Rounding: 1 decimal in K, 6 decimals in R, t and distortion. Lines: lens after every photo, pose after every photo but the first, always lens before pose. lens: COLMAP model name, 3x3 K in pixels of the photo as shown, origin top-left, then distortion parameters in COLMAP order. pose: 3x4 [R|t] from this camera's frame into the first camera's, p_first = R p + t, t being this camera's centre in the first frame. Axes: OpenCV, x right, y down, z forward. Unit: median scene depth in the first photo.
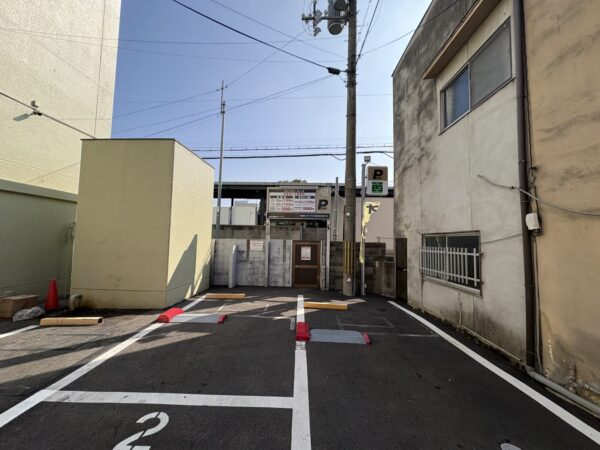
lens RADIAL K [[237.9, 0, 300.0], [0, 237.9, 225.0], [0, 0, 1]] dist [-0.001230, -0.000034]
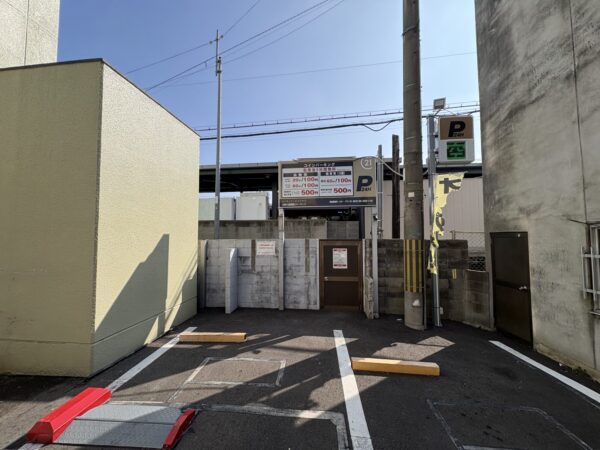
lens RADIAL K [[237.9, 0, 300.0], [0, 237.9, 225.0], [0, 0, 1]] dist [-0.001230, -0.000034]
pose [[0.997390, -0.028060, -0.066528, -0.039569], [0.028951, 0.999503, 0.012465, 0.014800], [0.066145, -0.014358, 0.997707, 0.342073]]
